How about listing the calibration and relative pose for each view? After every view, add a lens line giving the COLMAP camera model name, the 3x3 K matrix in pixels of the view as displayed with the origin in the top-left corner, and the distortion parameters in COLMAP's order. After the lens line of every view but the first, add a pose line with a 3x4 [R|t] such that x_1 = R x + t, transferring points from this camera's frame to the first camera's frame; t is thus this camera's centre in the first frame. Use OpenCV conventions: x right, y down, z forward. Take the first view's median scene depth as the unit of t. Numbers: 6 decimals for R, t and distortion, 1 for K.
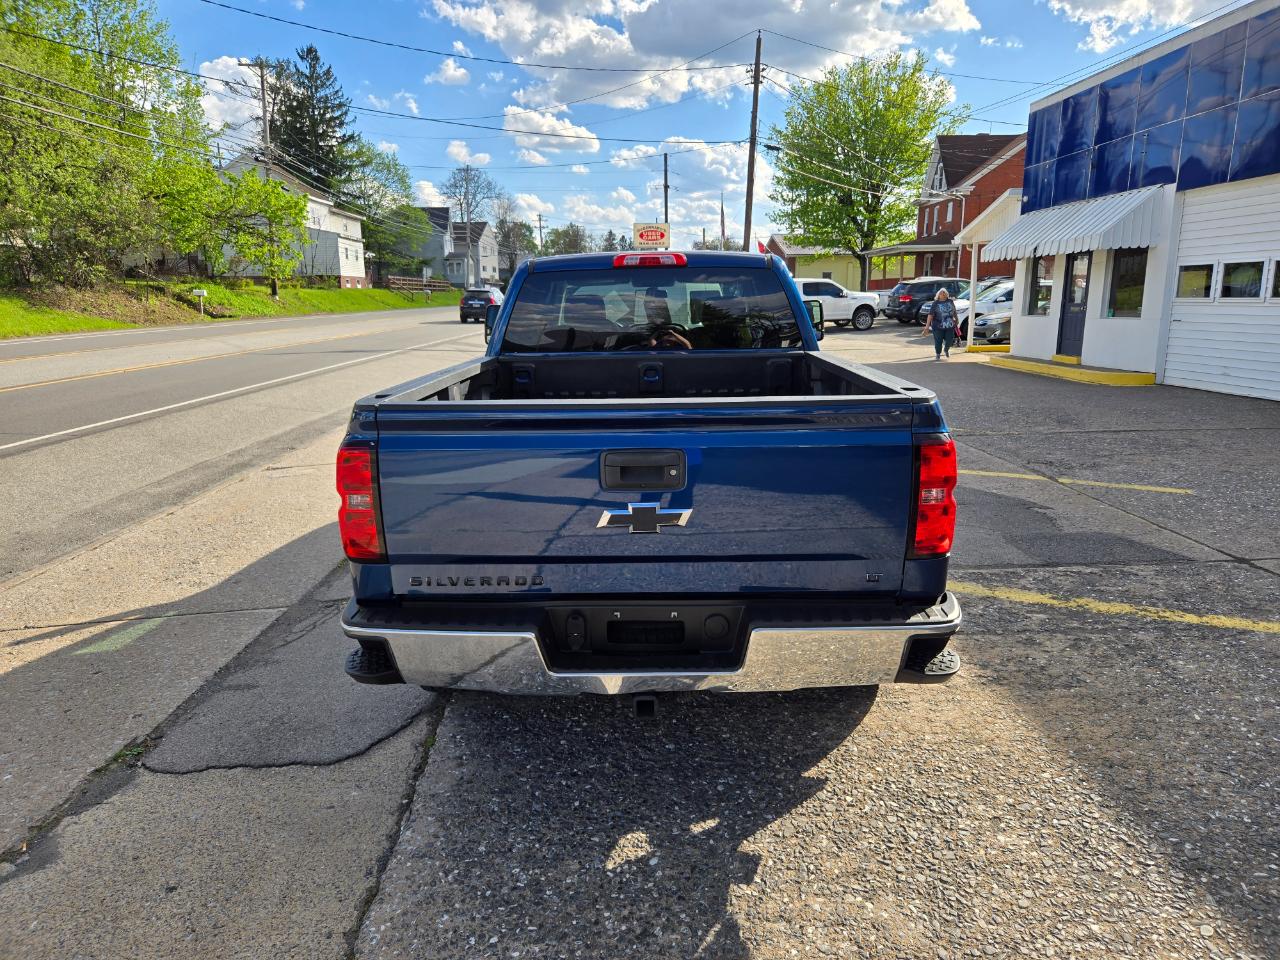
lens RADIAL K [[844.1, 0, 654.1], [0, 844.1, 485.6], [0, 0, 1]] dist [0.054890, -0.033958]
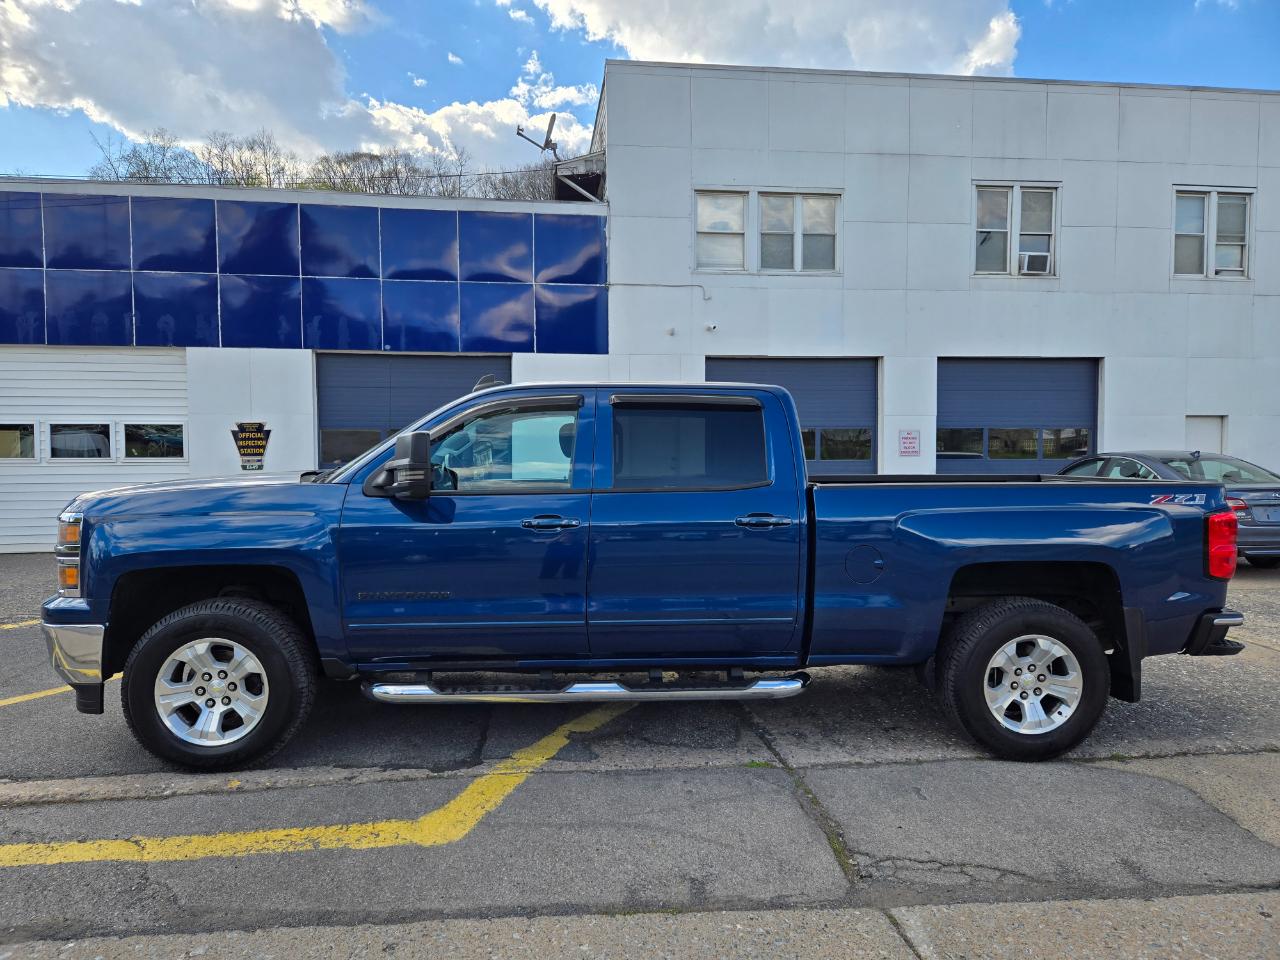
lens RADIAL K [[860.3, 0, 628.1], [0, 860.3, 484.1], [0, 0, 1]] dist [0.066955, -0.047366]
pose [[-0.071677, -0.021592, 0.997194, -0.983801], [0.223167, 0.974073, 0.037132, -0.205302], [-0.972141, 0.225203, -0.065000, 1.107070]]
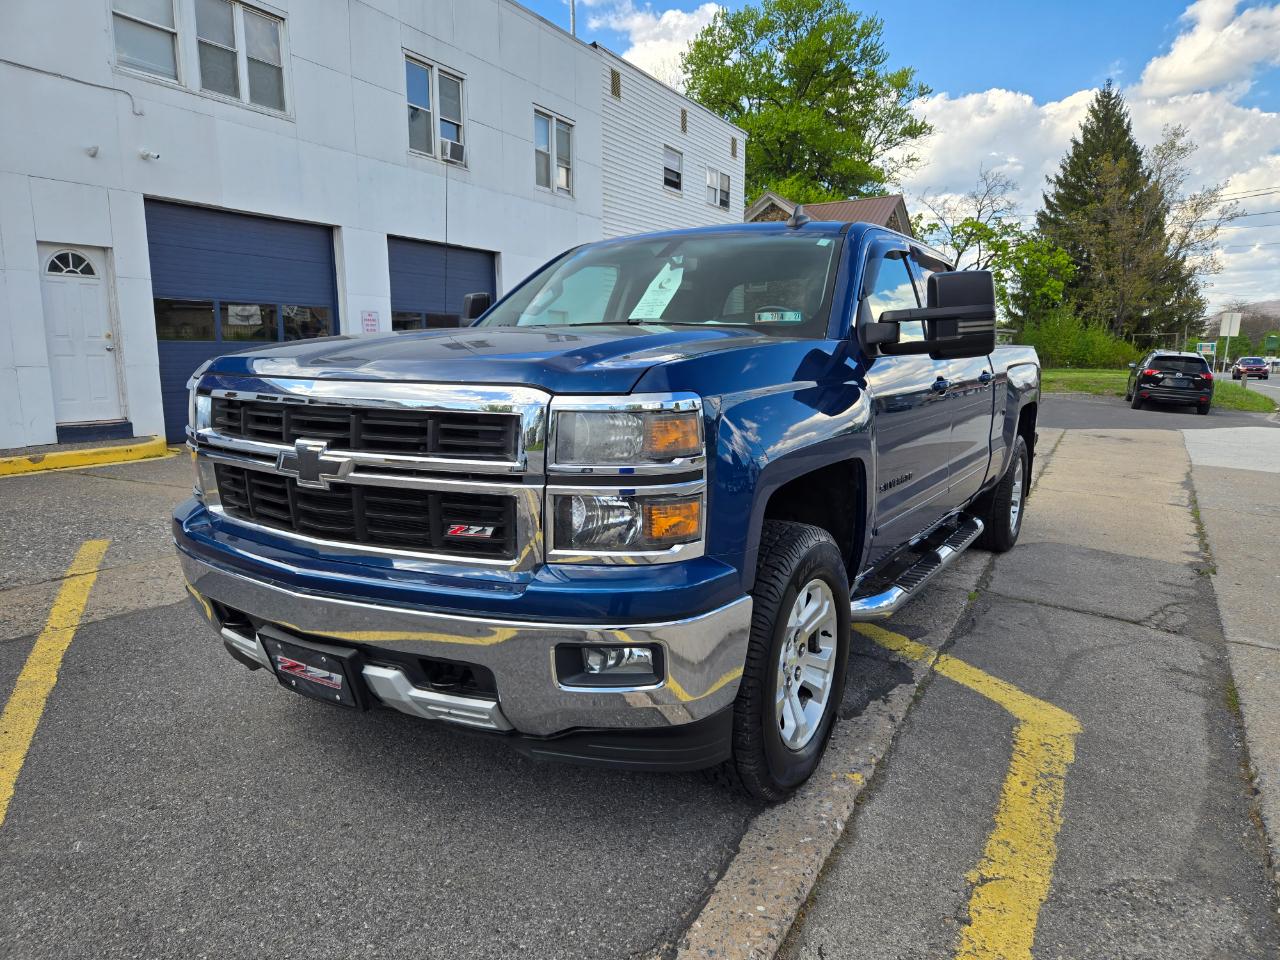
lens RADIAL K [[860.3, 0, 636.6], [0, 860.3, 484.6], [0, 0, 1]] dist [0.066955, -0.047366]
pose [[-0.854065, -0.072759, 0.515052, -0.350835], [0.120806, 0.935350, 0.332455, -0.352973], [-0.505943, 0.346160, -0.790060, 1.865293]]
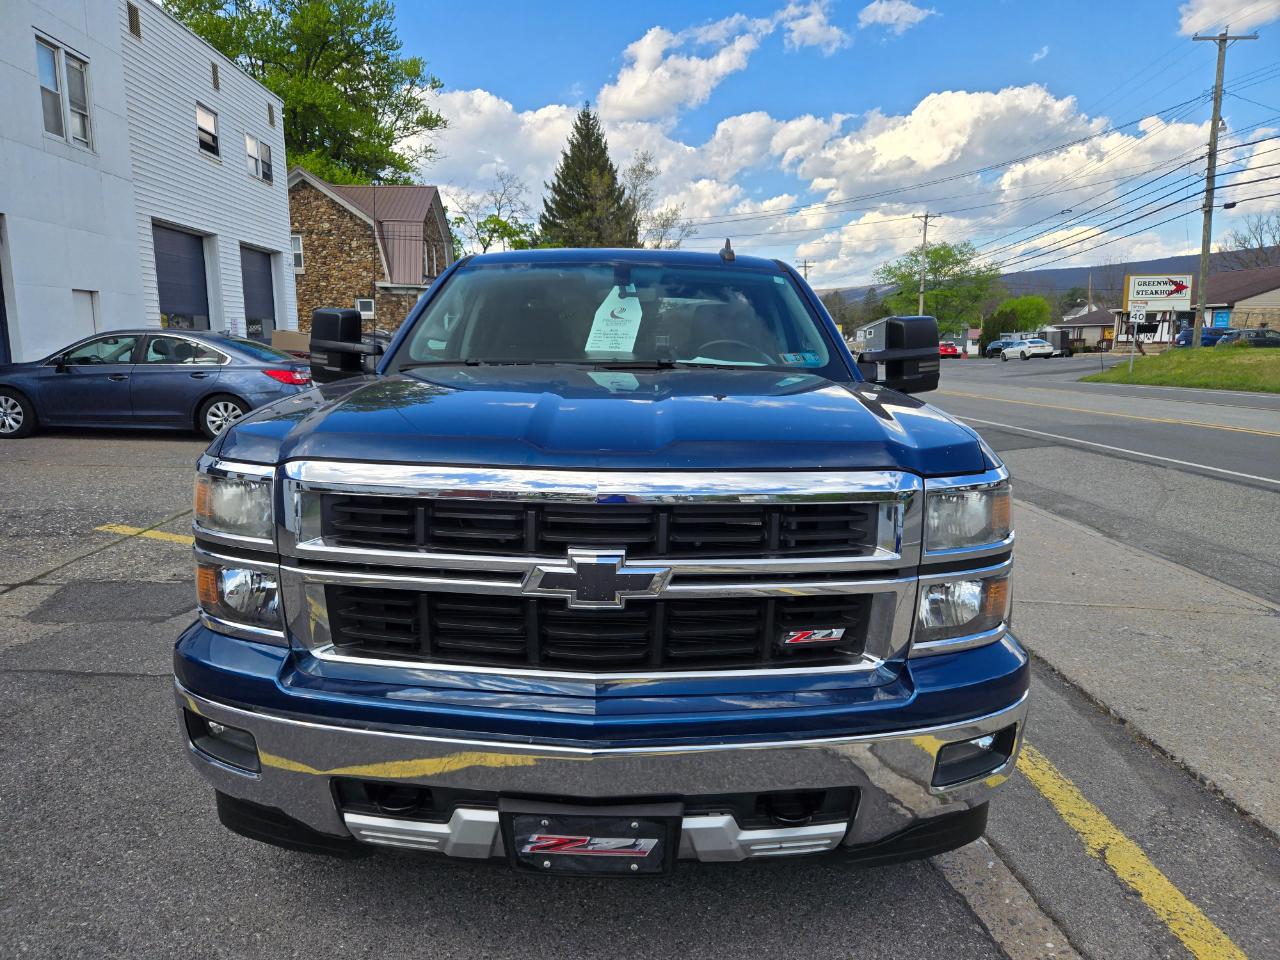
lens RADIAL K [[860.3, 0, 643.3], [0, 860.3, 484.2], [0, 0, 1]] dist [0.066955, -0.047366]
pose [[-0.999992, -0.002608, -0.003177, -0.019929], [-0.003618, 0.925390, 0.378998, -0.397069], [0.001952, 0.379007, -0.925392, 1.895371]]
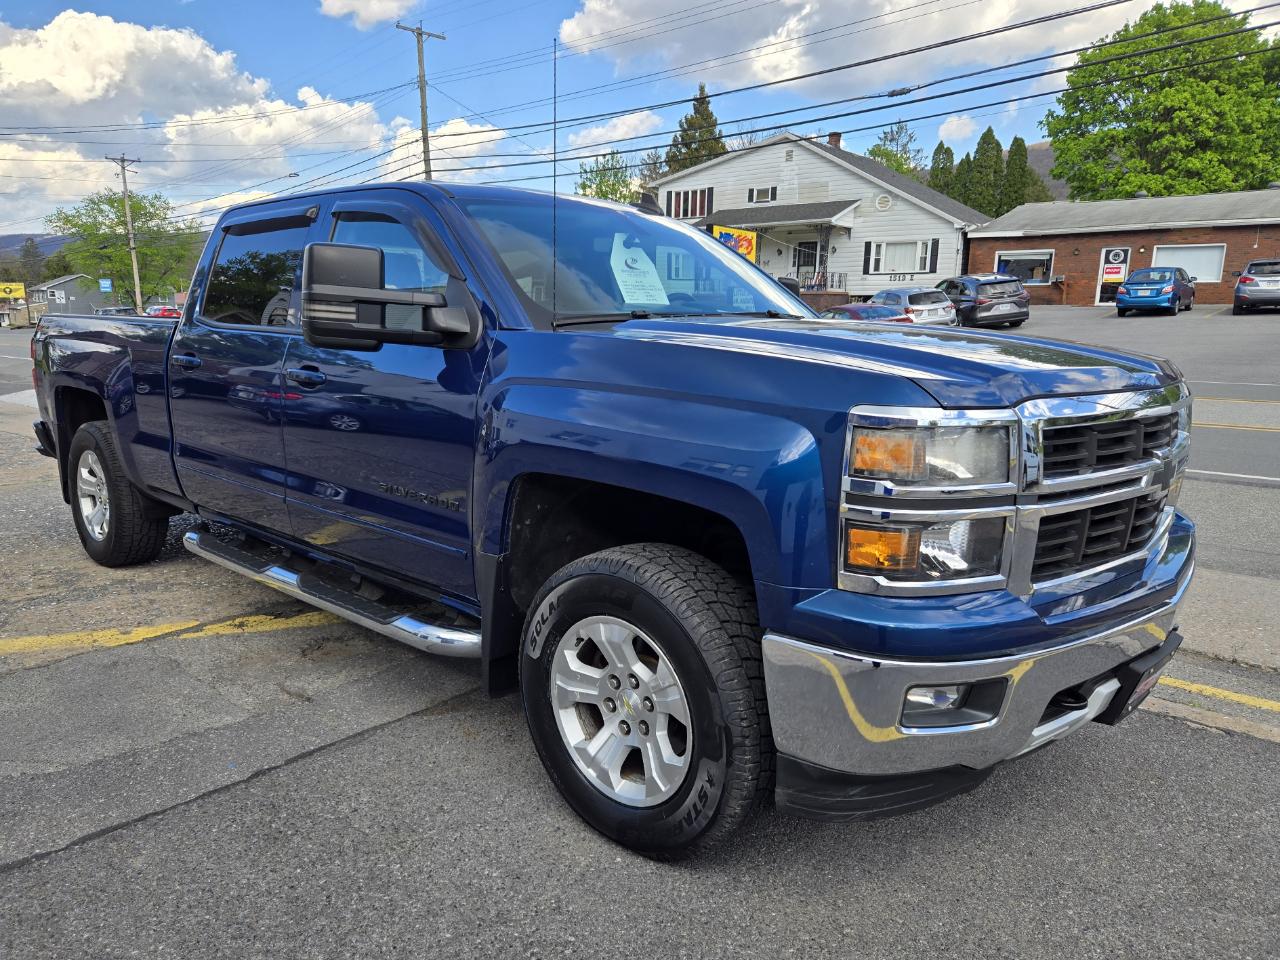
lens RADIAL K [[887.0, 0, 618.5], [0, 887.0, 504.1], [0, 0, 1]] dist [0.060351, -0.036660]
pose [[-0.674553, 0.153331, -0.722127, 0.499452], [-0.169501, 0.919890, 0.353656, -0.335446], [0.718504, 0.360961, -0.594525, 1.681295]]
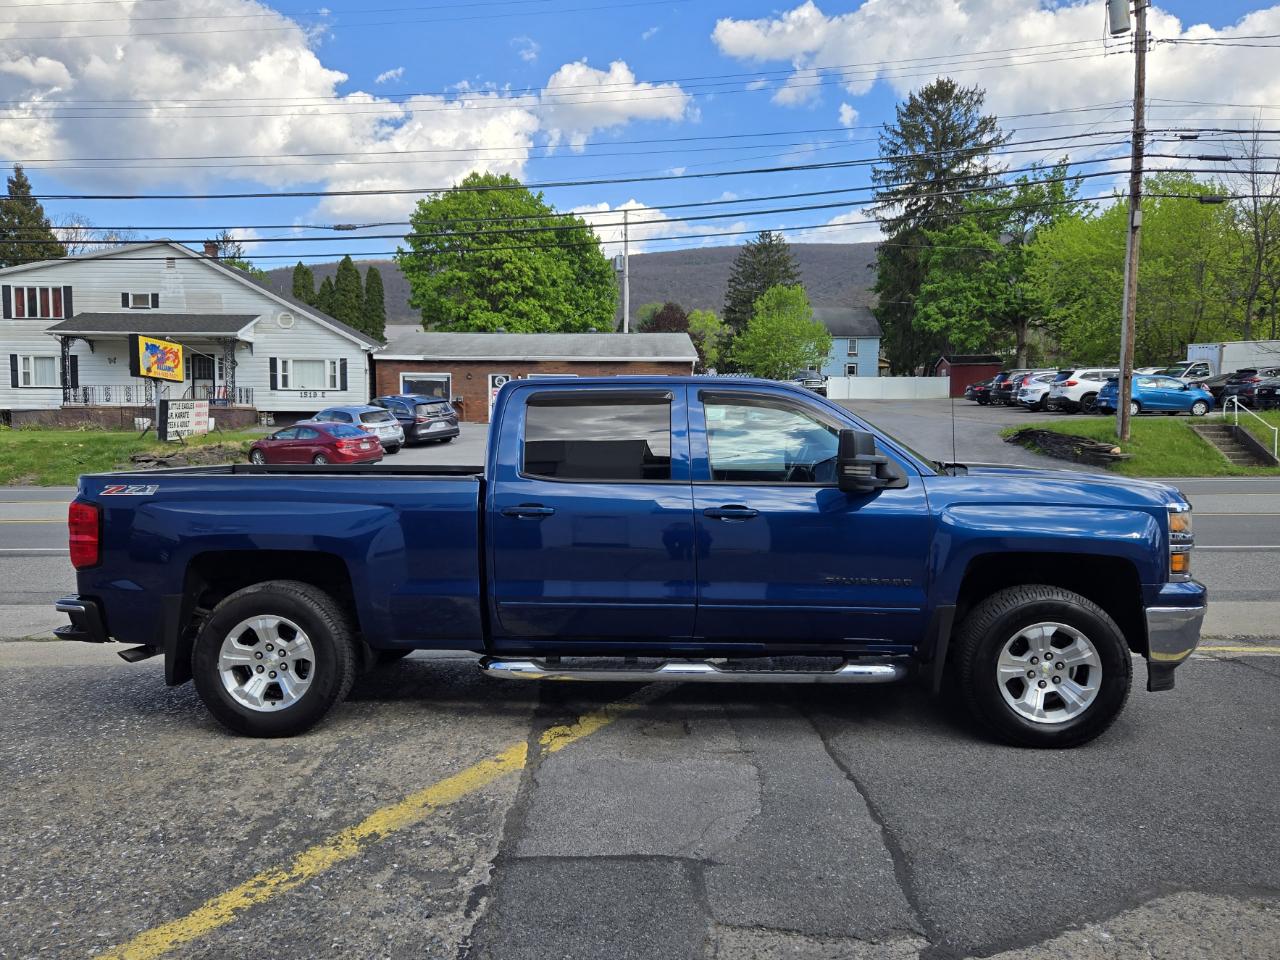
lens RADIAL K [[966.8, 0, 592.8], [0, 966.8, 486.0], [0, 0, 1]] dist [0.057673, -0.039877]
pose [[-0.049316, 0.066060, -0.996596, 1.121643], [-0.221431, 0.972256, 0.075404, -0.226782], [0.973928, 0.224396, -0.033320, 1.021931]]
